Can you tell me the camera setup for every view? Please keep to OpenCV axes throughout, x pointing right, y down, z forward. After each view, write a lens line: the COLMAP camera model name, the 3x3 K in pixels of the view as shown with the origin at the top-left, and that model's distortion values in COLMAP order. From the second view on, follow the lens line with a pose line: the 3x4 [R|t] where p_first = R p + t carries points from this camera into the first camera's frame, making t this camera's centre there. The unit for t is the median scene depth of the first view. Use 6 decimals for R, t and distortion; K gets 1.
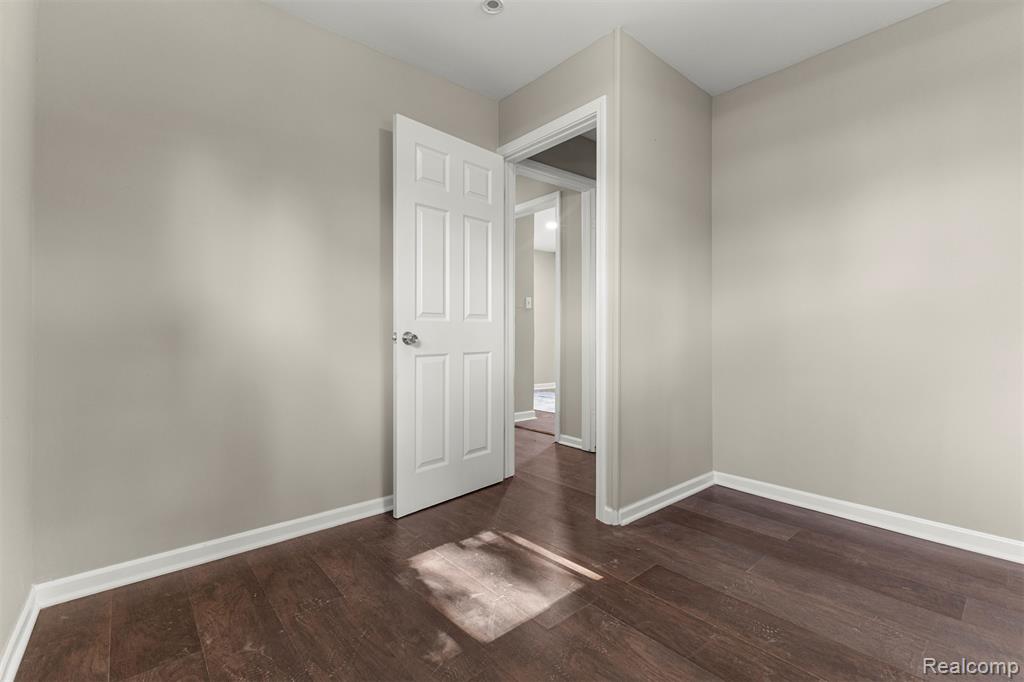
lens RADIAL K [[440.8, 0, 517.2], [0, 440.8, 336.4], [0, 0, 1]] dist [0.011086, -0.002851]
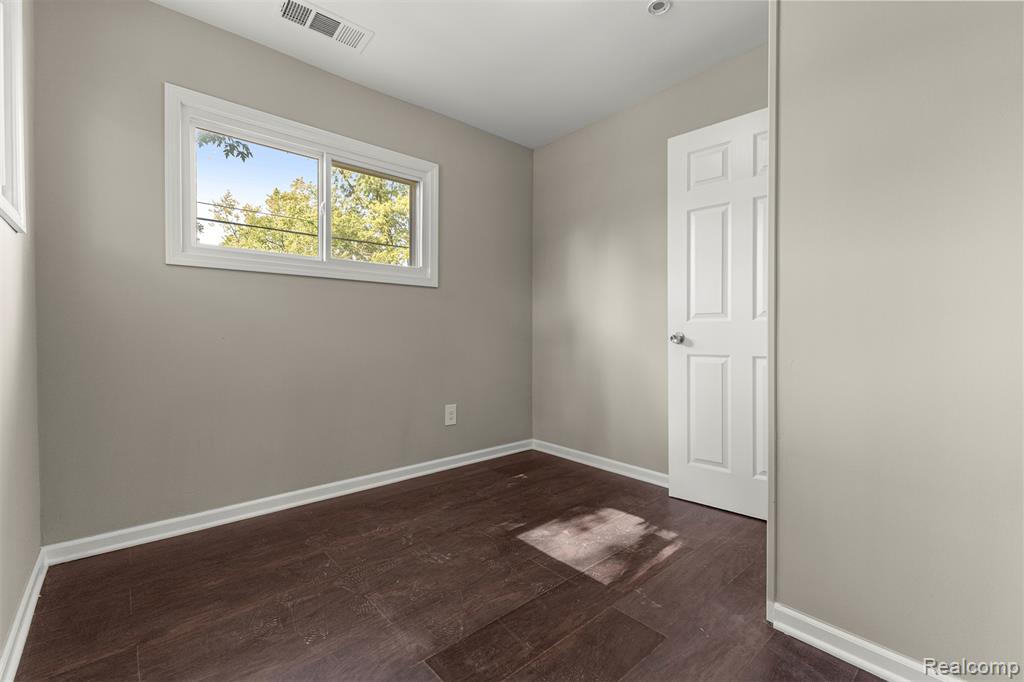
lens RADIAL K [[440.8, 0, 510.2], [0, 440.8, 341.9], [0, 0, 1]] dist [0.011086, -0.002851]
pose [[0.007384, 0.022372, -0.999722, 0.864092], [-0.006662, 0.999729, 0.022323, -0.008231], [0.999951, 0.006495, 0.007531, 0.584449]]
